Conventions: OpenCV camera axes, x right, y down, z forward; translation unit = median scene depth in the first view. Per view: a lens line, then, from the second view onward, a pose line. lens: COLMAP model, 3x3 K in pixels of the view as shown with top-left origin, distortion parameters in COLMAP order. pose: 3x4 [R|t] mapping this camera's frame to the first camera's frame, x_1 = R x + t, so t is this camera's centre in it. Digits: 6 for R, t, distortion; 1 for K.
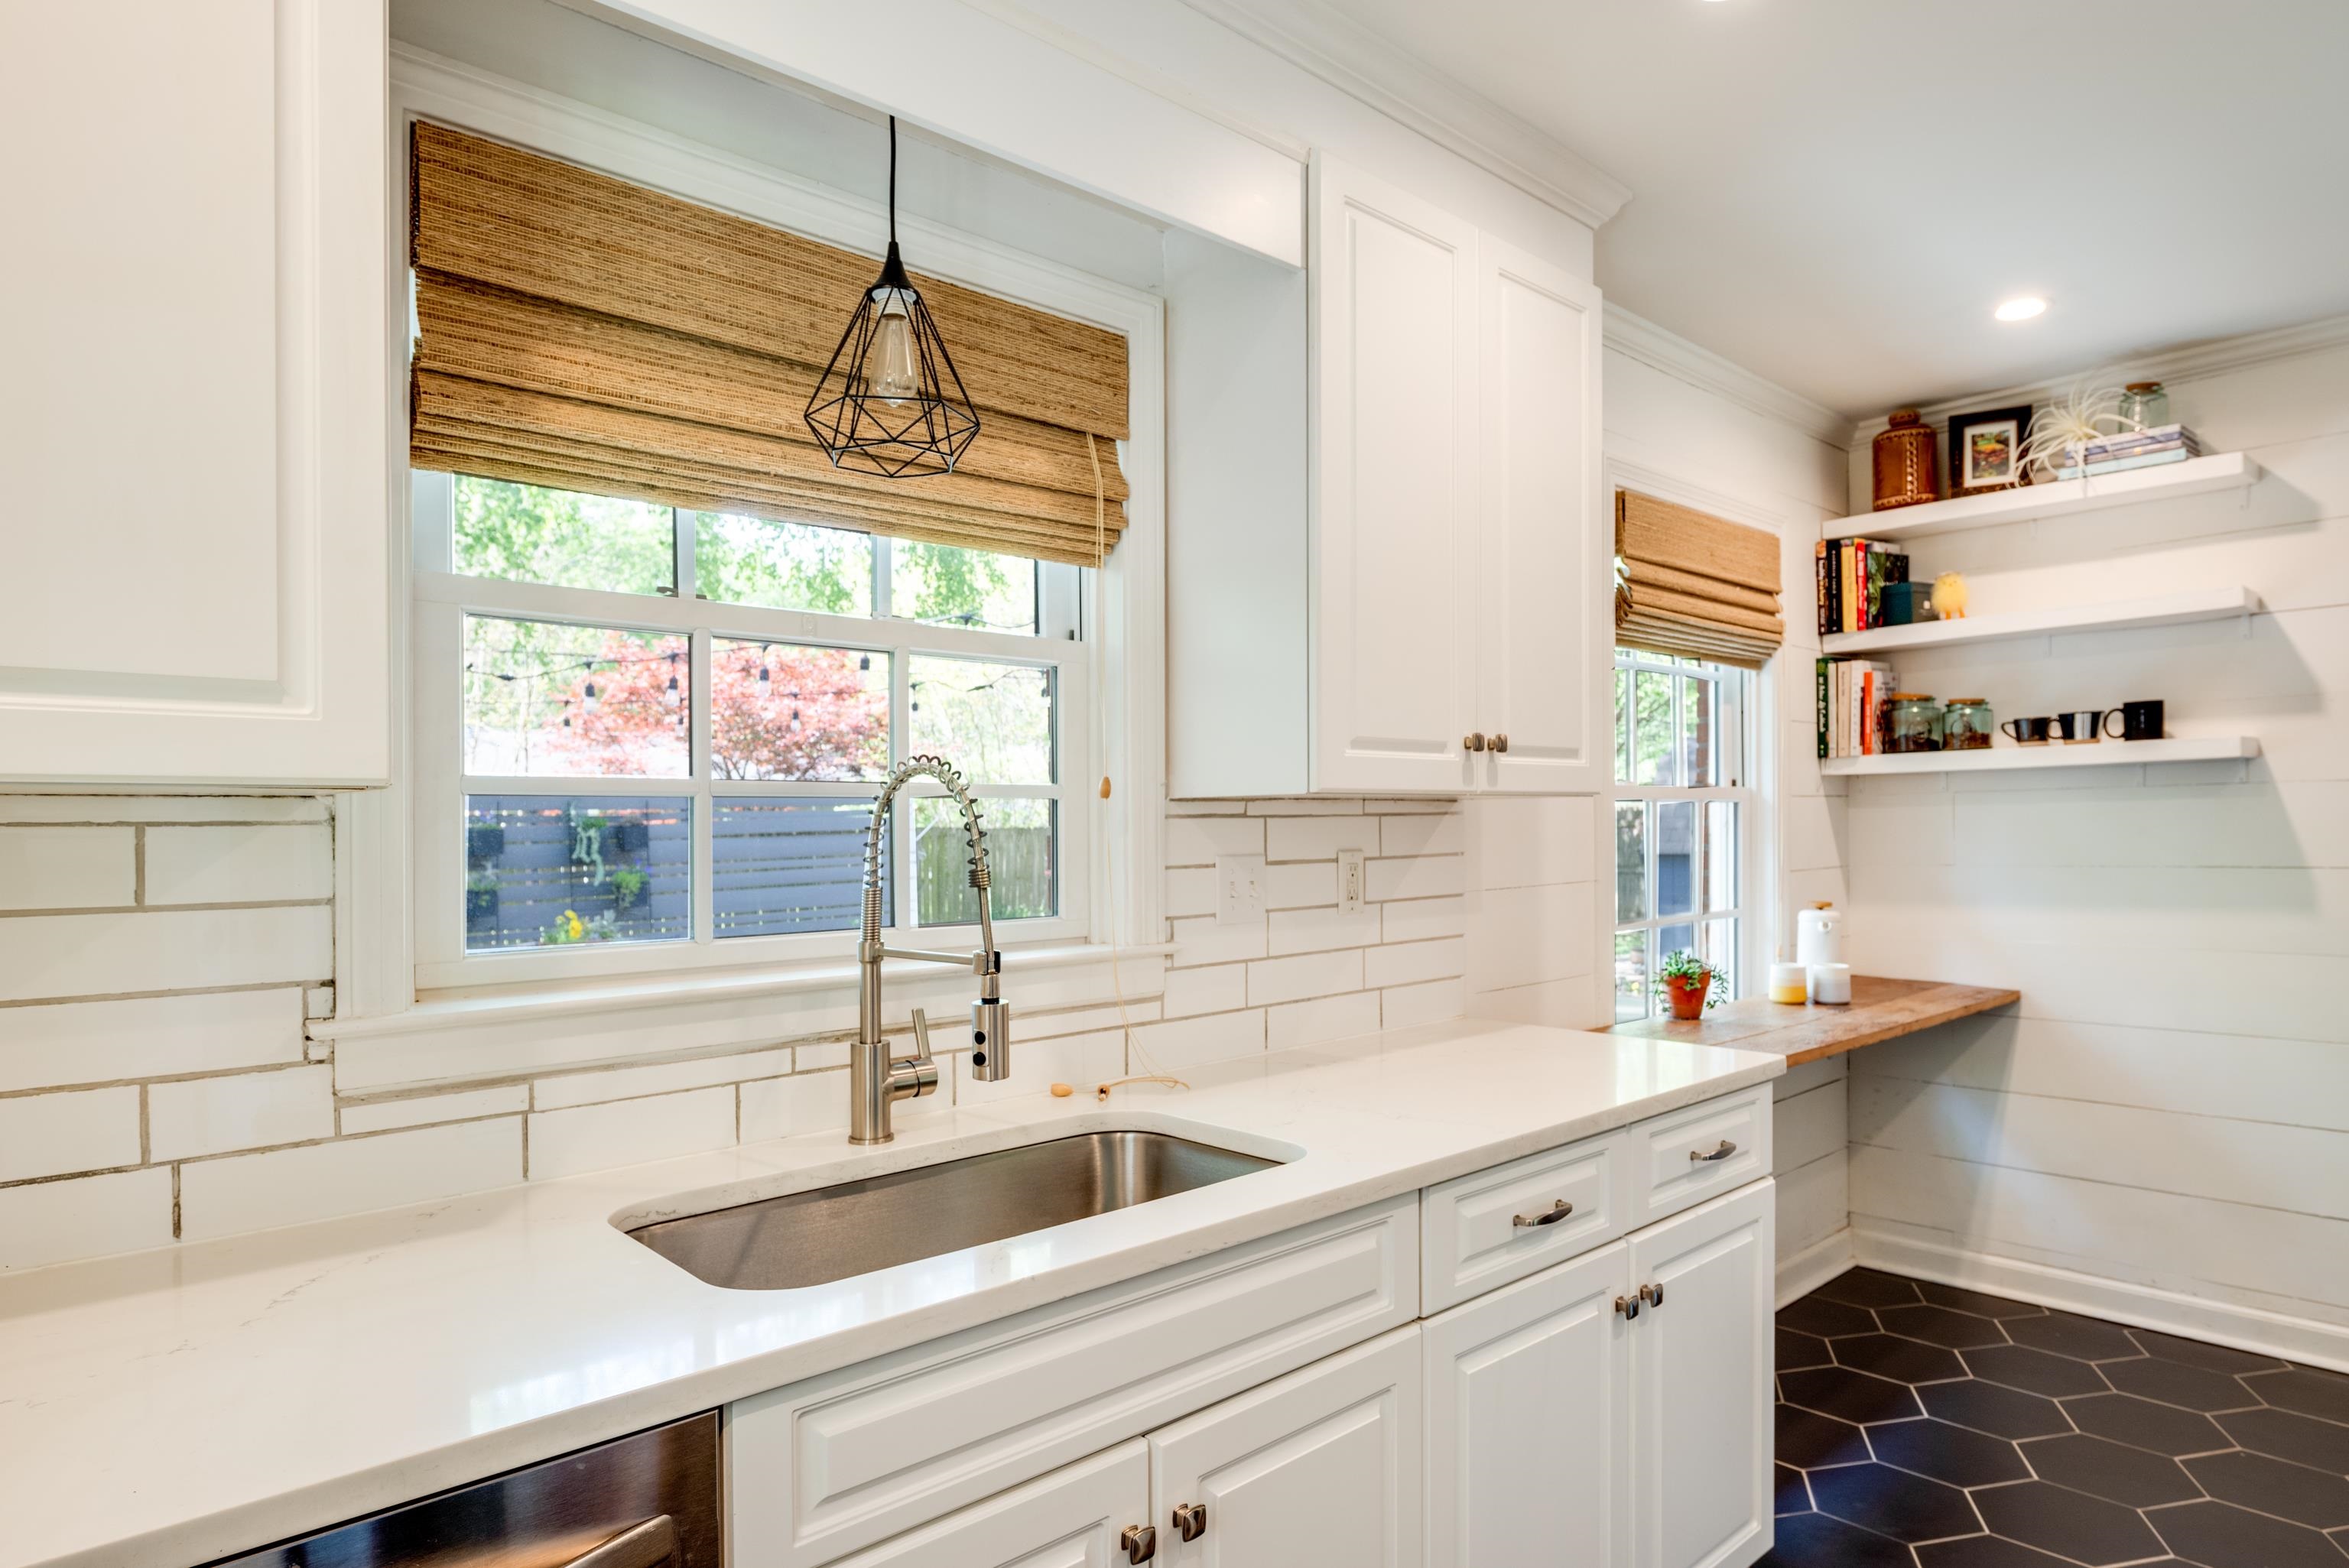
lens RADIAL K [[1425.0, 0, 1169.3], [0, 1425.0, 841.1], [0, 0, 1]] dist [0.001057, -0.000452]
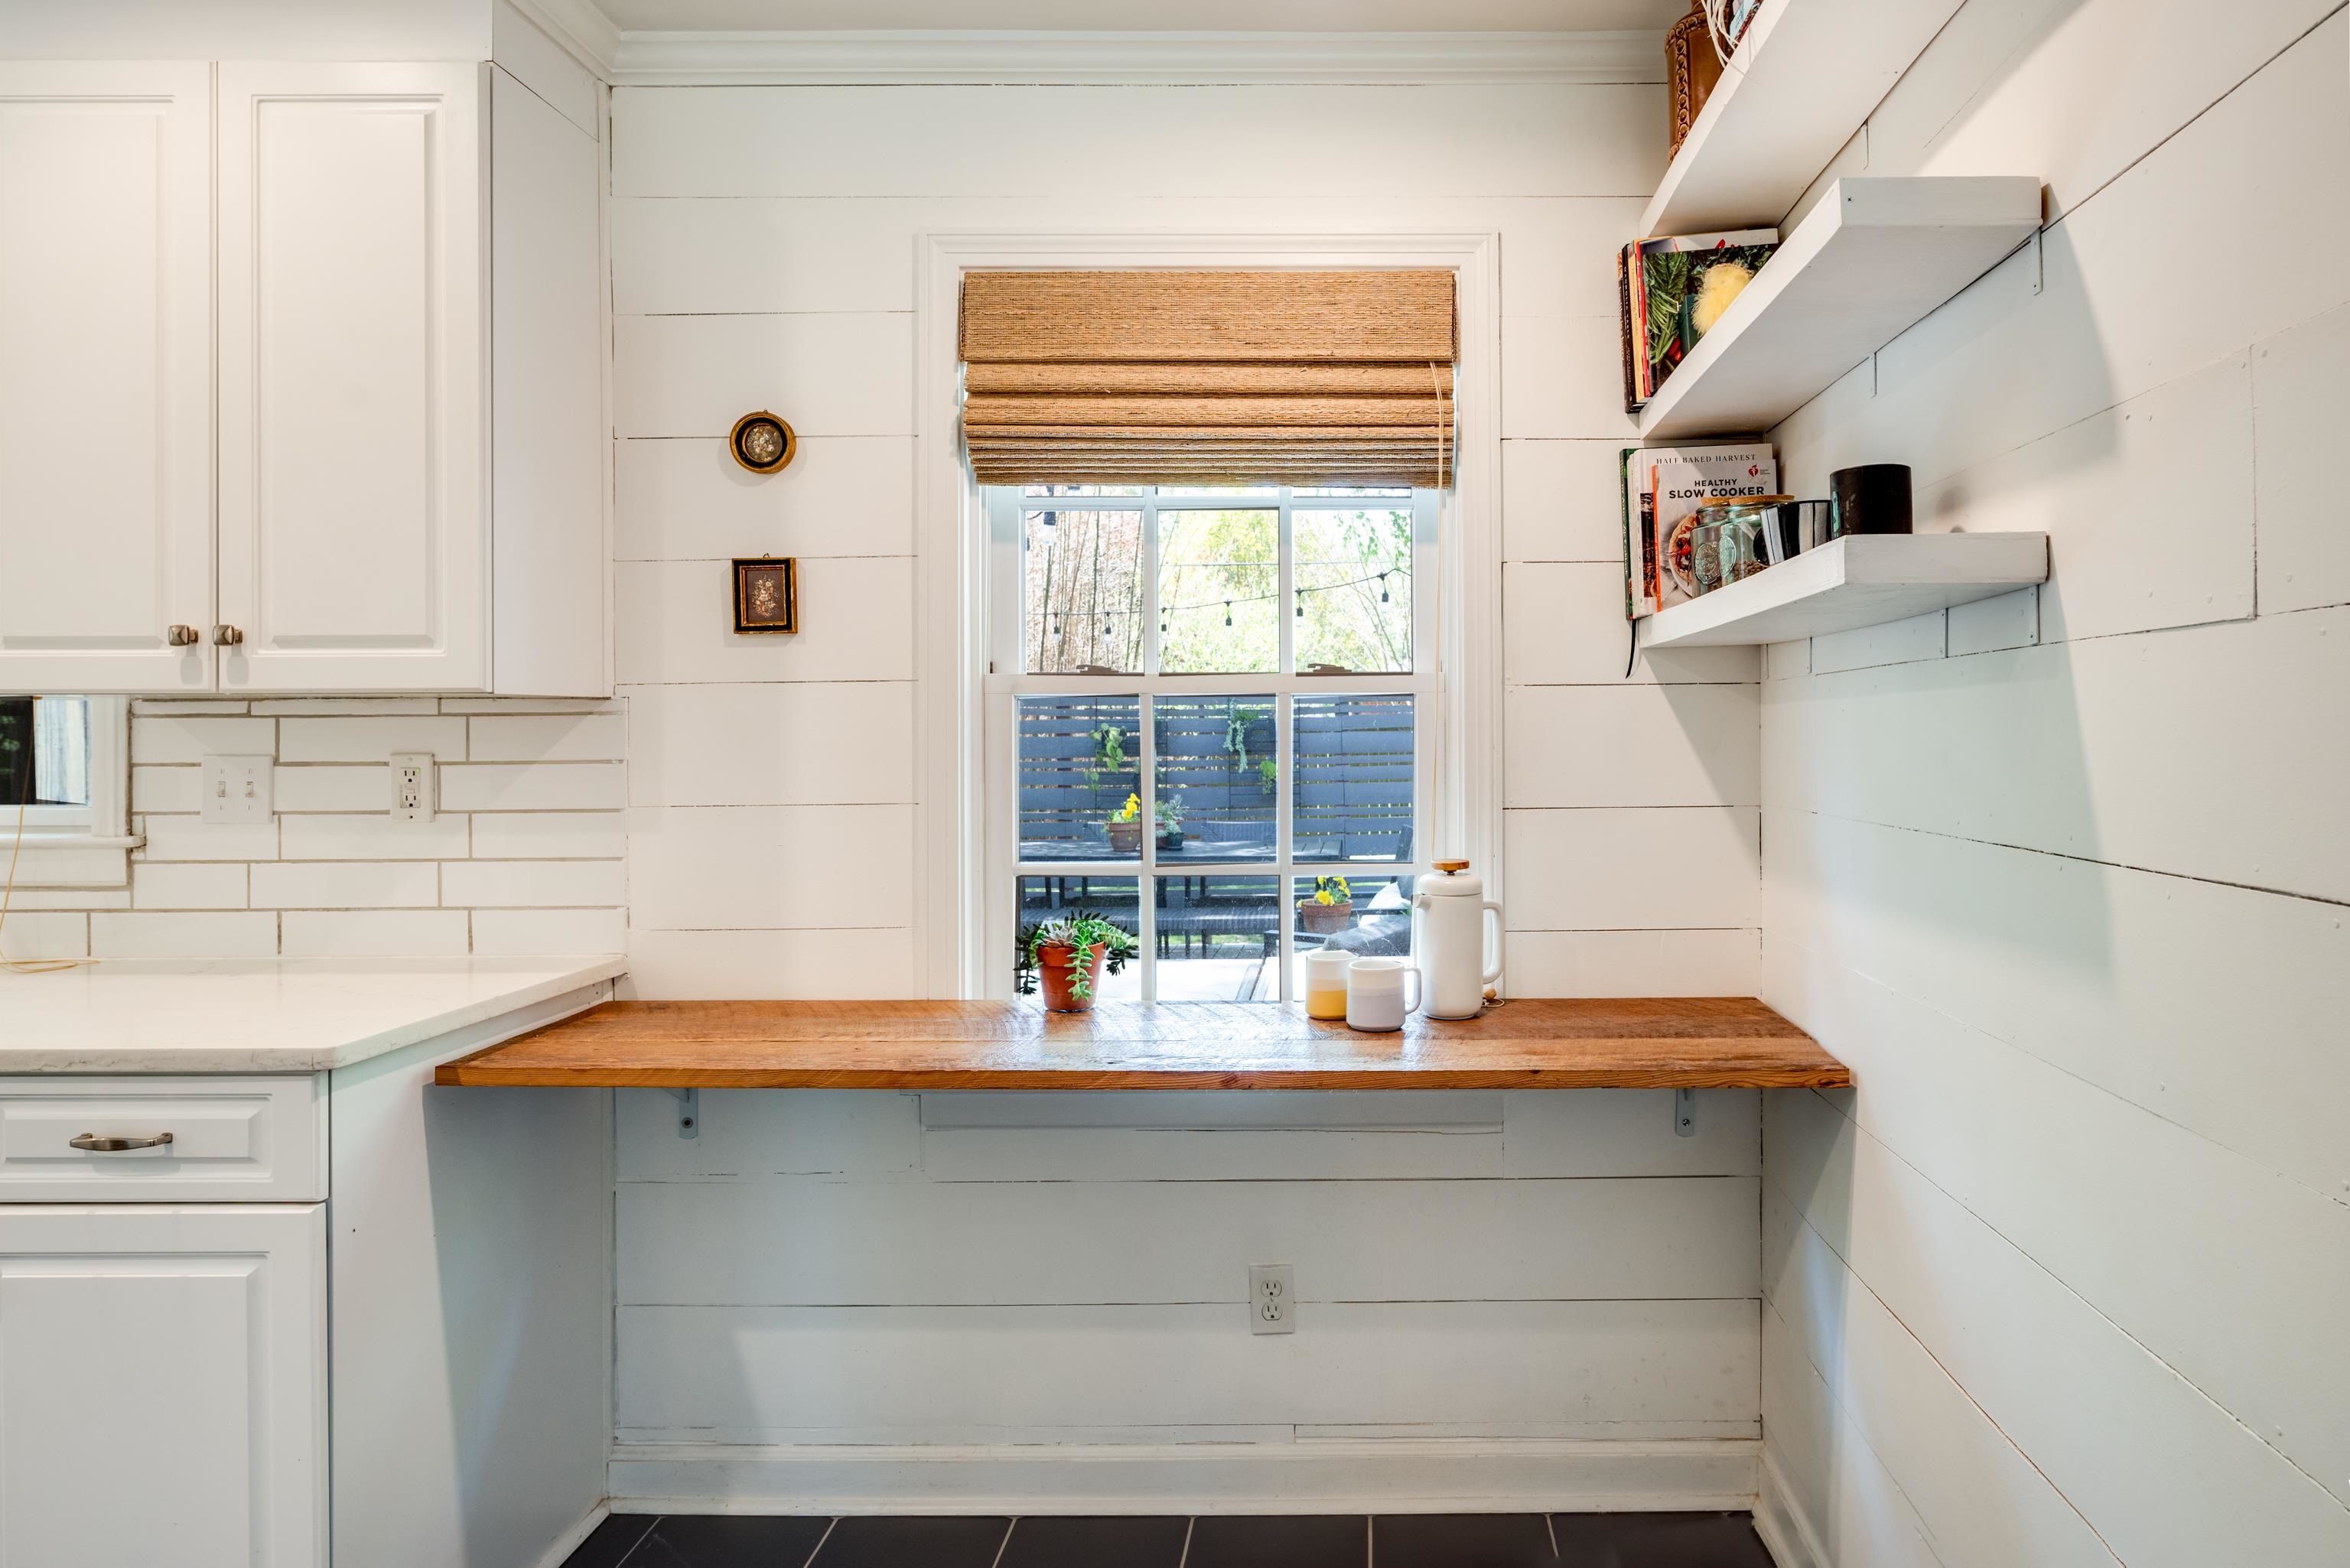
lens RADIAL K [[1415.5, 0, 1399.9], [0, 1415.5, 733.0], [0, 0, 1]] dist [-0.000641, -0.001608]
pose [[0.720587, 0.014376, -0.693216, 1.228966], [-0.014507, 0.999879, 0.005656, -0.021399], [0.693213, 0.005981, 0.720708, 0.789778]]
